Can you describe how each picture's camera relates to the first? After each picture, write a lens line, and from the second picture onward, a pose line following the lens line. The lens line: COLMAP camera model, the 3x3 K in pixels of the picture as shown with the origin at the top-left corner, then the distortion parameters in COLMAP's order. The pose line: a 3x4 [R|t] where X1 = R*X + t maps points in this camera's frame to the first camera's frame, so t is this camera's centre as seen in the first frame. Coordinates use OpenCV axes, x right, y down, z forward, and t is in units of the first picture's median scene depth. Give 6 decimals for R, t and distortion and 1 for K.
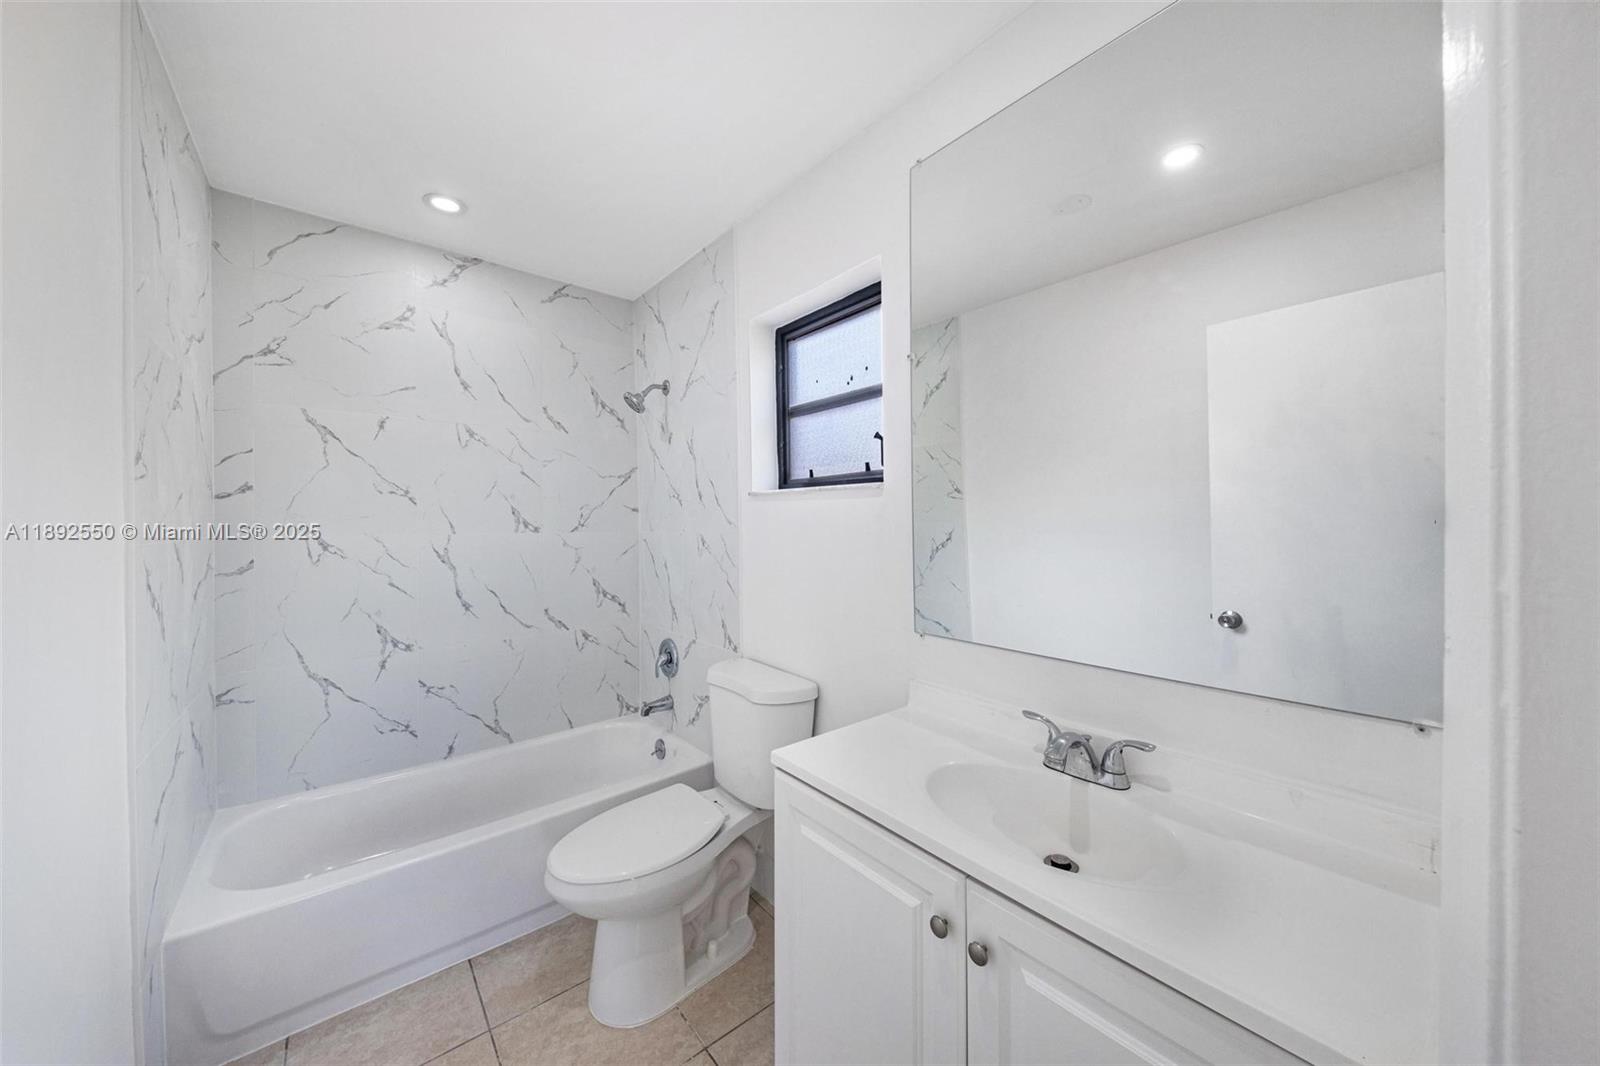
lens RADIAL K [[558.5, 0, 802.0], [0, 558.5, 529.2], [0, 0, 1]] dist [-0.011104, -0.001081]
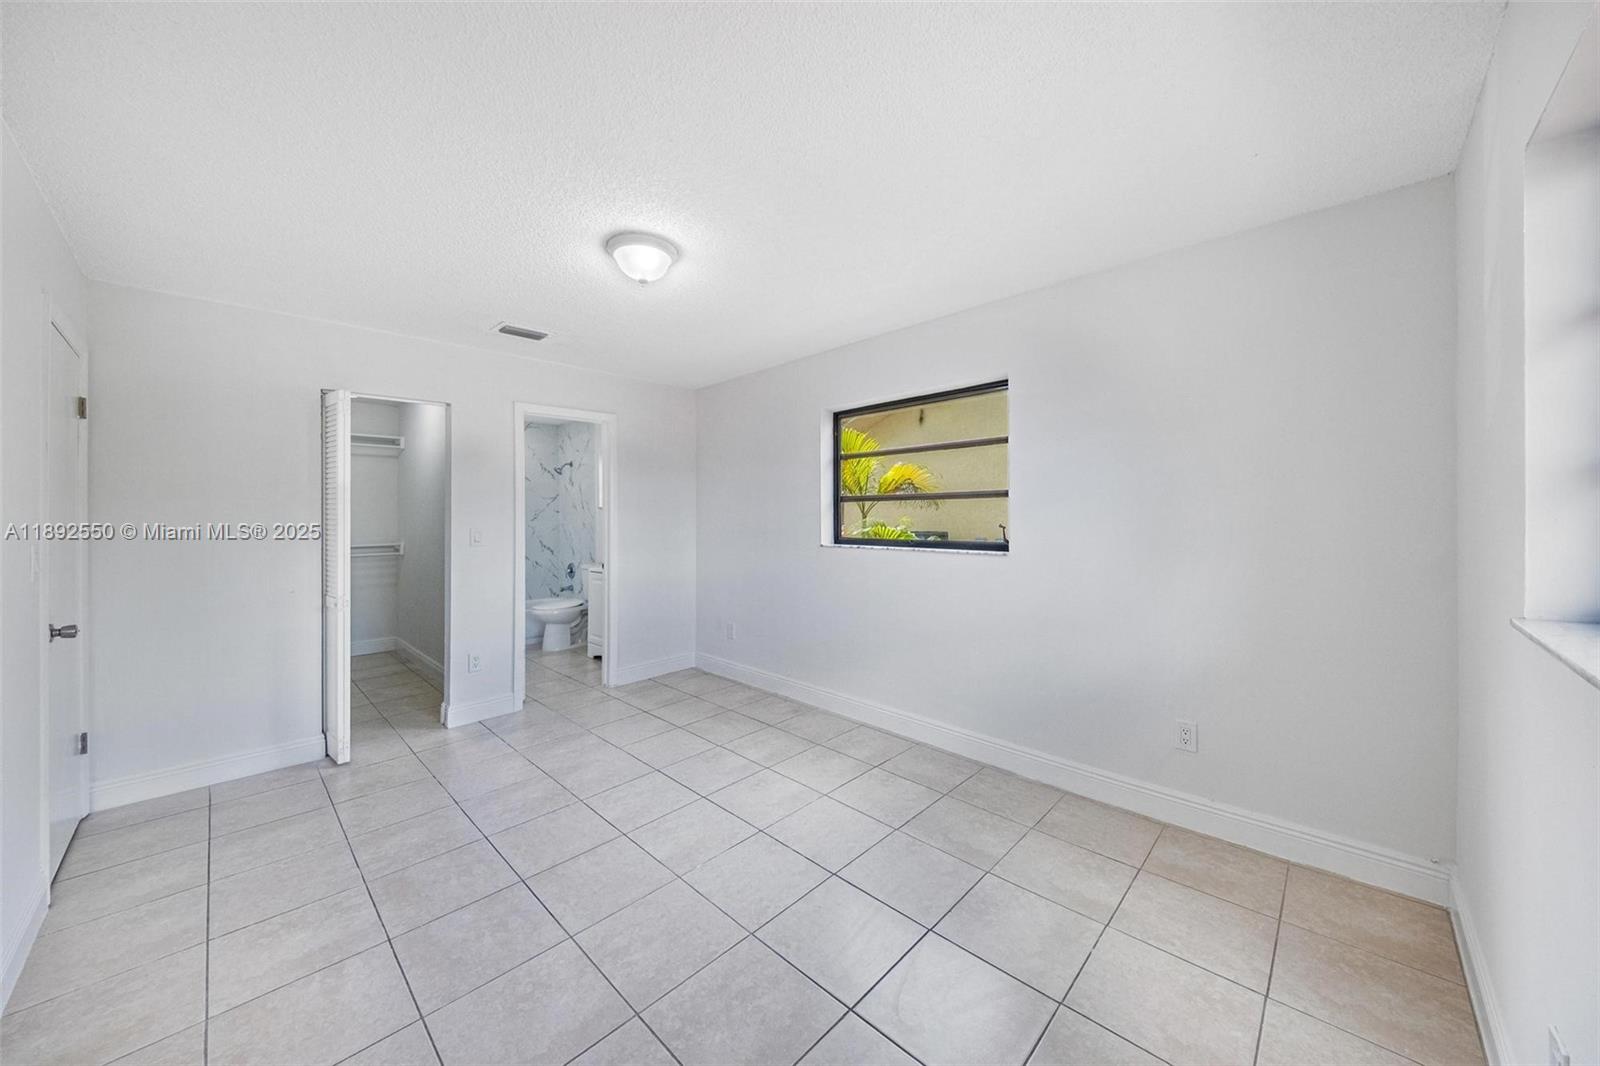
lens RADIAL K [[558.5, 0, 796.2], [0, 558.5, 523.1], [0, 0, 1]] dist [-0.011104, -0.001081]
pose [[0.993884, 0.008007, 0.110134, 0.500346], [-0.007223, 0.999946, -0.007517, 0.026209], [-0.110189, 0.006675, 0.993888, -1.646187]]
